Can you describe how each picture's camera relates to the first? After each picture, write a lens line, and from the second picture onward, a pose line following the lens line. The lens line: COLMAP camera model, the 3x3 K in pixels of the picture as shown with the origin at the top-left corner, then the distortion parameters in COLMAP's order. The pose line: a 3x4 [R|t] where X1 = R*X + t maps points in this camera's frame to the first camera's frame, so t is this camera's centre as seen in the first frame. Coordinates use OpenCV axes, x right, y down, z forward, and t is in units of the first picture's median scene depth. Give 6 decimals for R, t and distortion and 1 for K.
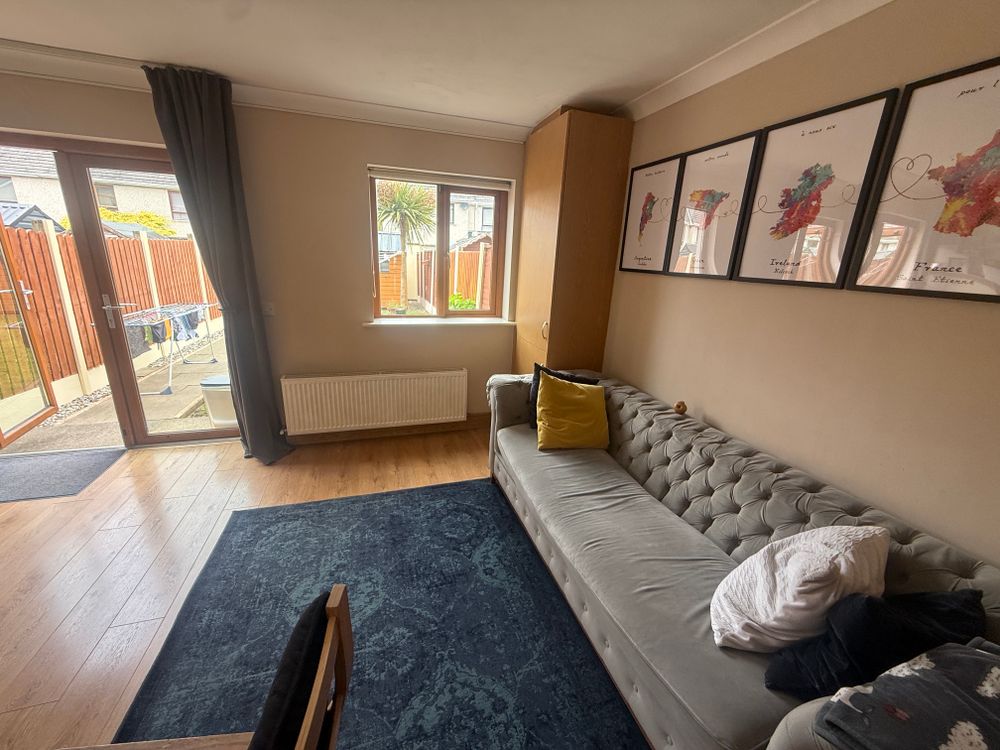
lens RADIAL K [[400.2, 0, 498.2], [0, 400.2, 378.2], [0, 0, 1]] dist [0.001631, -0.000231]
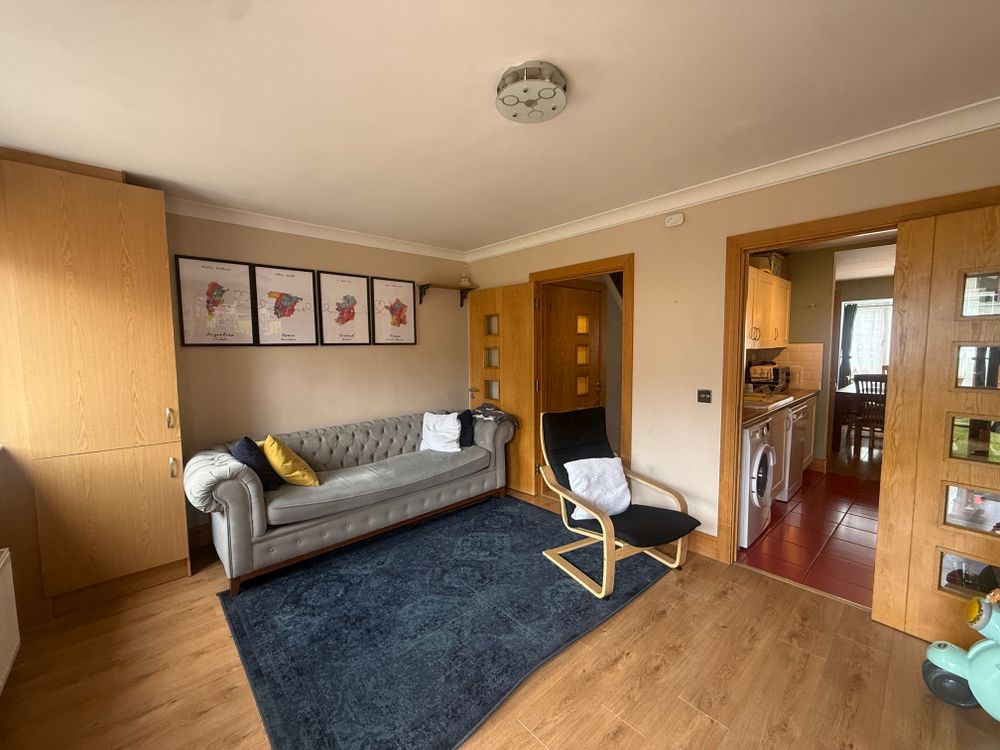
lens RADIAL K [[400.2, 0, 496.2], [0, 400.2, 377.2], [0, 0, 1]] dist [0.001631, -0.000231]
pose [[-0.415441, -0.114720, 0.902357, -1.022122], [0.258094, 0.936379, 0.237871, -0.243733], [-0.872236, 0.331714, -0.359402, 0.730680]]
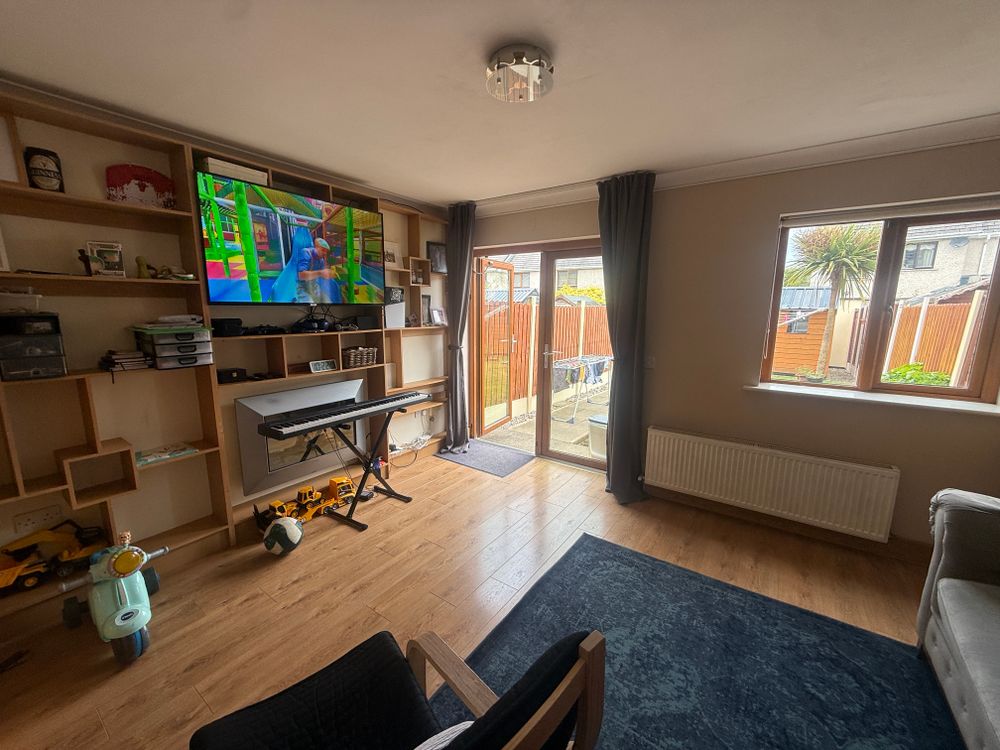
lens RADIAL K [[400.2, 0, 495.6], [0, 400.2, 377.8], [0, 0, 1]] dist [0.001631, -0.000231]
pose [[0.601108, 0.100595, -0.792811, 0.043487], [-0.214805, 0.975876, -0.039042, -0.000049], [0.769758, 0.193769, 0.608216, 0.023519]]
